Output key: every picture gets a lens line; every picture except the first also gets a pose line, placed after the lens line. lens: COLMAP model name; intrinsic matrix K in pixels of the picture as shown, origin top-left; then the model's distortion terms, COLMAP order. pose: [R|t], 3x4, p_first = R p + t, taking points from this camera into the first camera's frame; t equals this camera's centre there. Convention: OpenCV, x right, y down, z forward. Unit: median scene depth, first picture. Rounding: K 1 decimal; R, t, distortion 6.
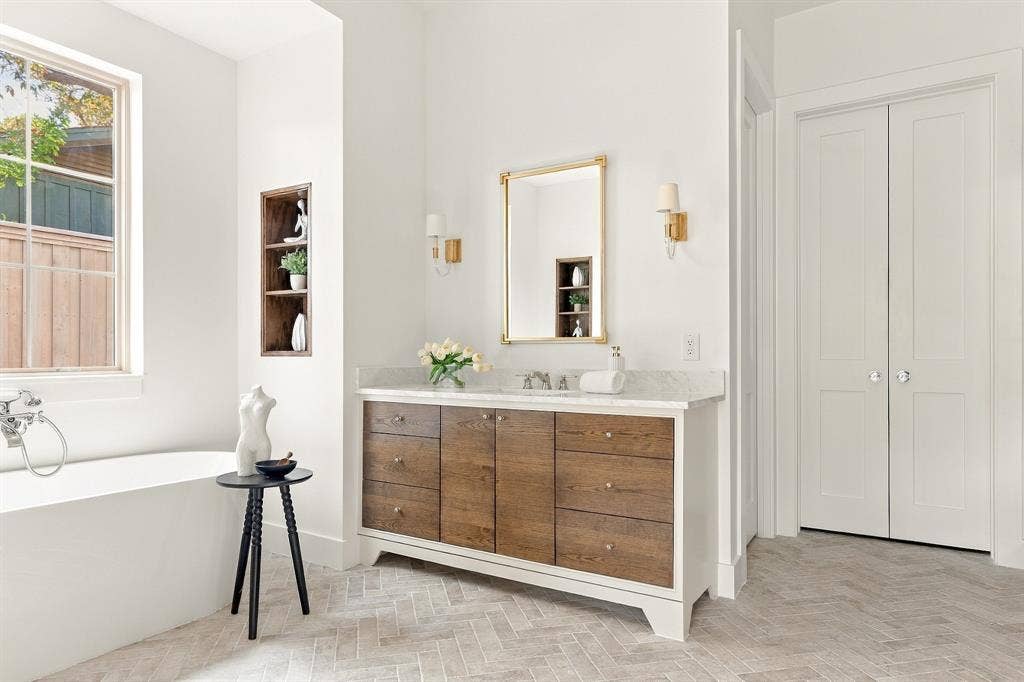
lens RADIAL K [[614.2, 0, 512.0], [0, 614.2, 366.0], [0, 0, 1]] dist [0.001500, 0.001171]
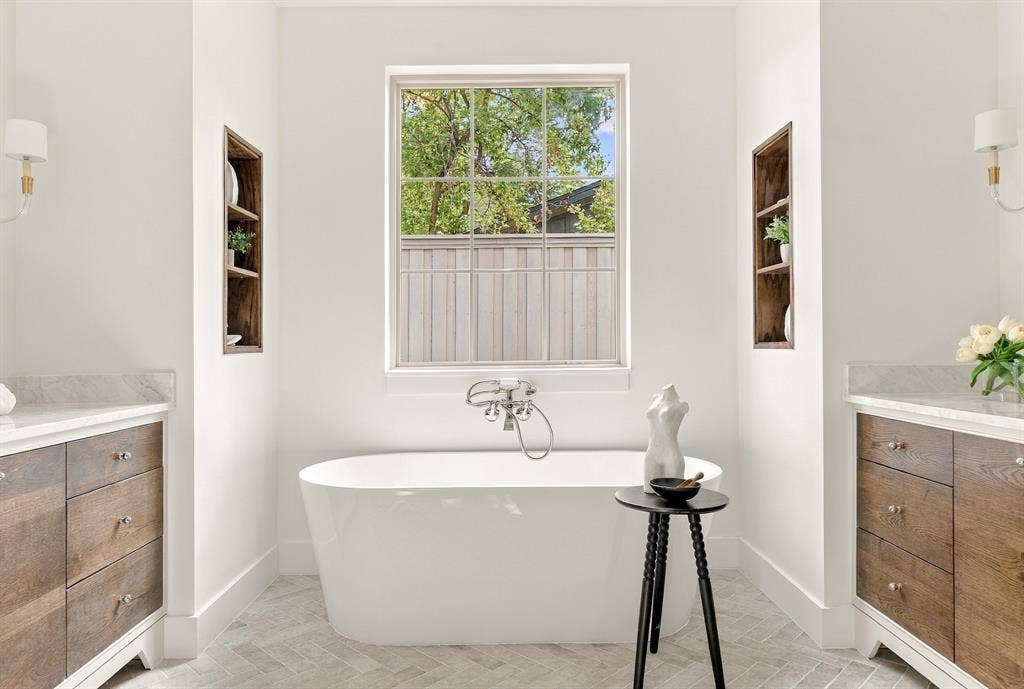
lens RADIAL K [[655.2, 0, 512.0], [0, 655.2, 344.5], [0, 0, 1]] dist [0.001843, -0.003082]
pose [[0.536074, -0.009716, -0.844115, 0.174787], [-0.007015, 0.999848, -0.015964, -0.005743], [0.844142, 0.014479, 0.535924, 0.281497]]
